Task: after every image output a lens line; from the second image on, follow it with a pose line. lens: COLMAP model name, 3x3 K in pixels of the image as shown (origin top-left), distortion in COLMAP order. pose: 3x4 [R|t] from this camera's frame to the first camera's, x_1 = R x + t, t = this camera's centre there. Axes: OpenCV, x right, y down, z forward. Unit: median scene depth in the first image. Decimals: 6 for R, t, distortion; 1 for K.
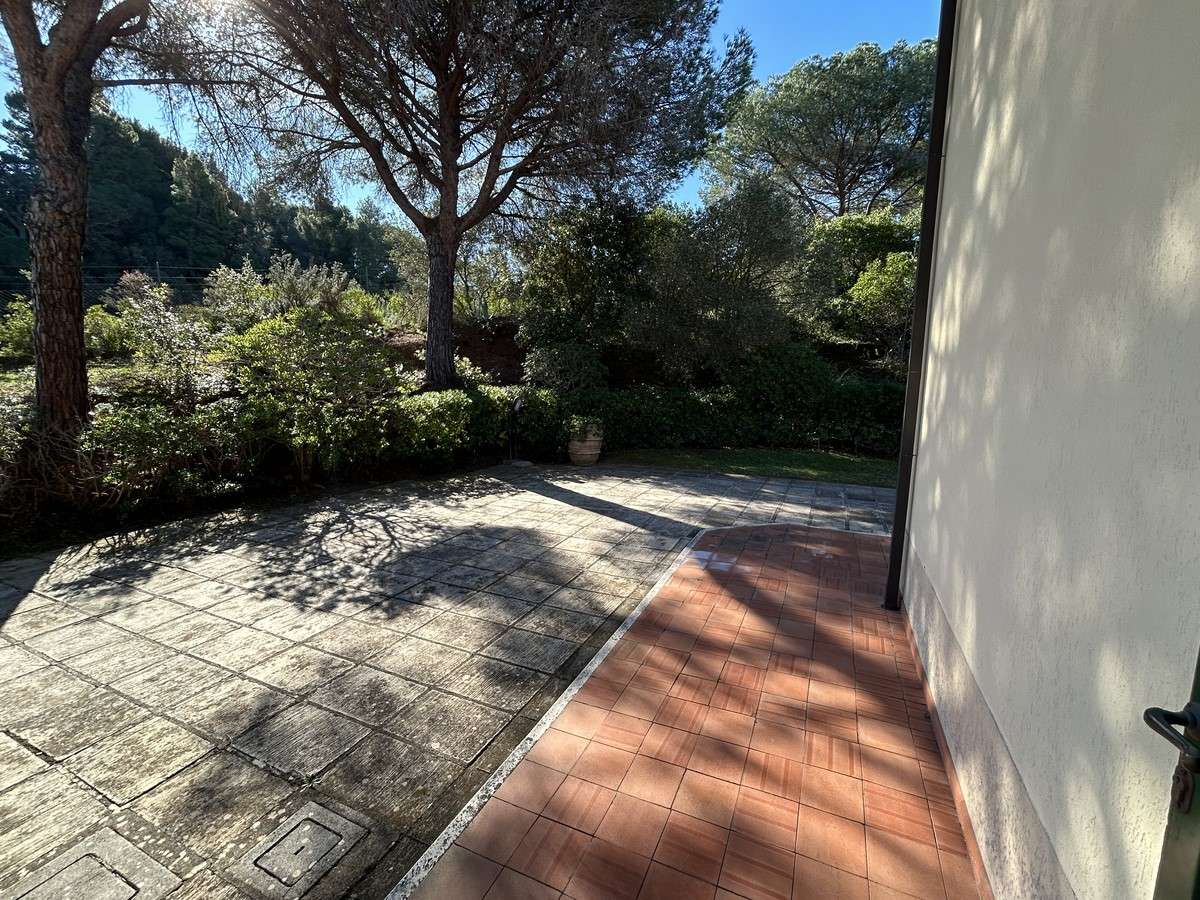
lens RADIAL K [[505.5, 0, 600.0], [0, 505.5, 450.0], [0, 0, 1]] dist [0.024647, -0.010539]
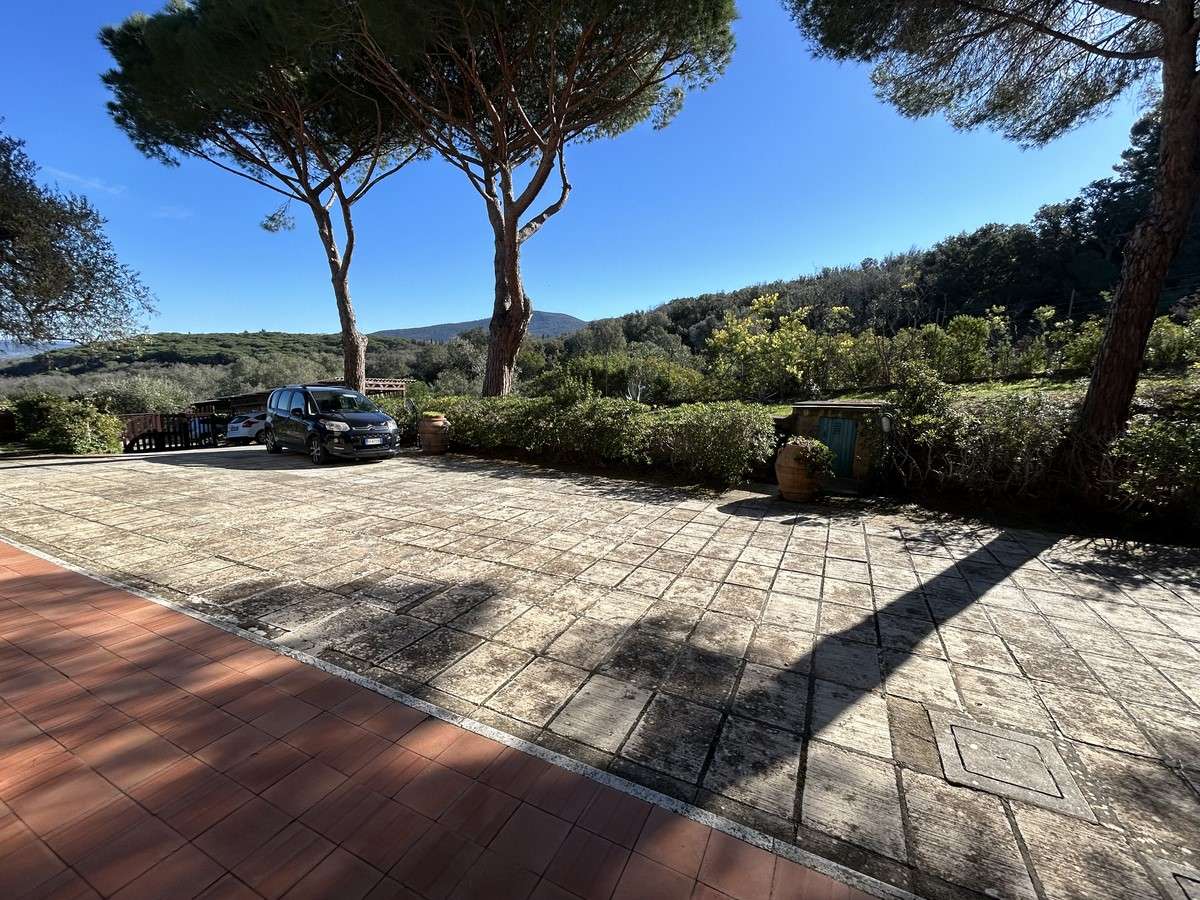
lens RADIAL K [[506.6, 0, 598.1], [0, 506.6, 448.2], [0, 0, 1]] dist [0.000928, -0.000785]
pose [[-0.012481, 0.146821, -0.989084, 0.071283], [-0.169460, 0.974542, 0.146800, 0.014459], [0.985458, 0.169443, 0.012717, -0.094514]]
